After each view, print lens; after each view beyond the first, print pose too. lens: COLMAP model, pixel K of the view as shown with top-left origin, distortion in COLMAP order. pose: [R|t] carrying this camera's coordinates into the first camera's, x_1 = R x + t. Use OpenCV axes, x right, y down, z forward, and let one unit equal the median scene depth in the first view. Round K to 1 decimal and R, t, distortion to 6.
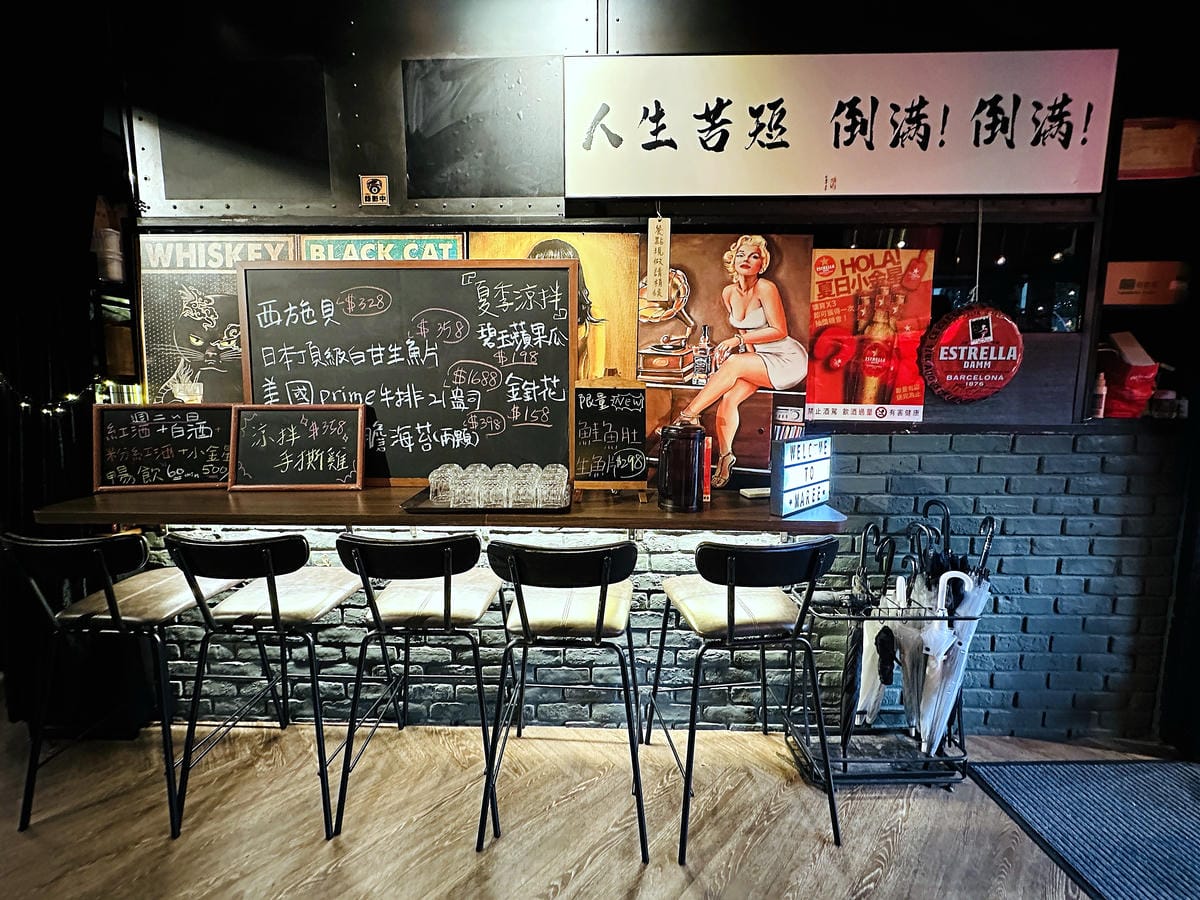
lens RADIAL K [[480.2, 0, 600.0], [0, 480.2, 450.0], [0, 0, 1]] dist [-0.000743, -0.000079]
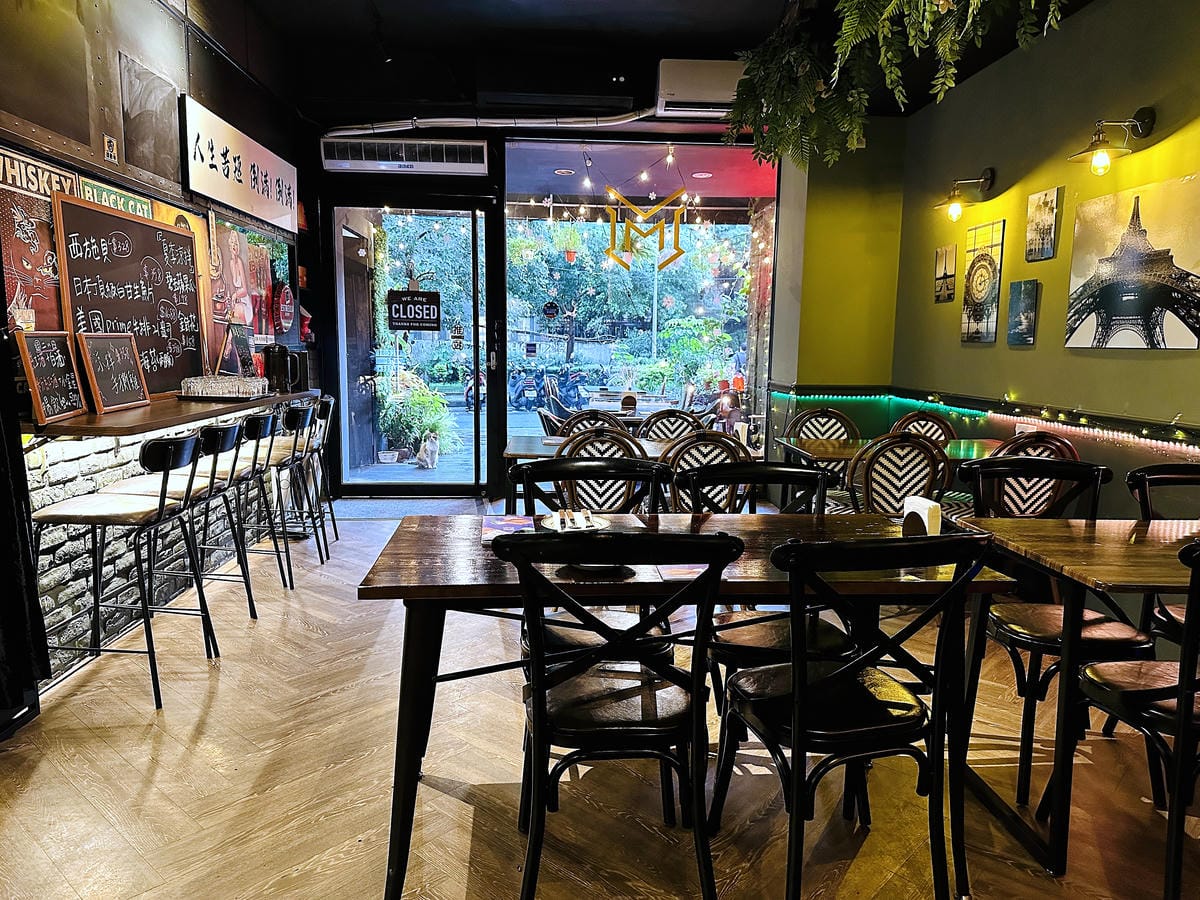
lens RADIAL K [[841.7, 0, 583.0], [0, 841.7, 454.3], [0, 0, 1]] dist [0.071765, -0.097801]
pose [[-0.063558, -0.135972, 0.988672, -2.662307], [0.094797, 0.985373, 0.141613, 0.006353], [-0.993466, 0.102723, -0.049738, 0.037026]]
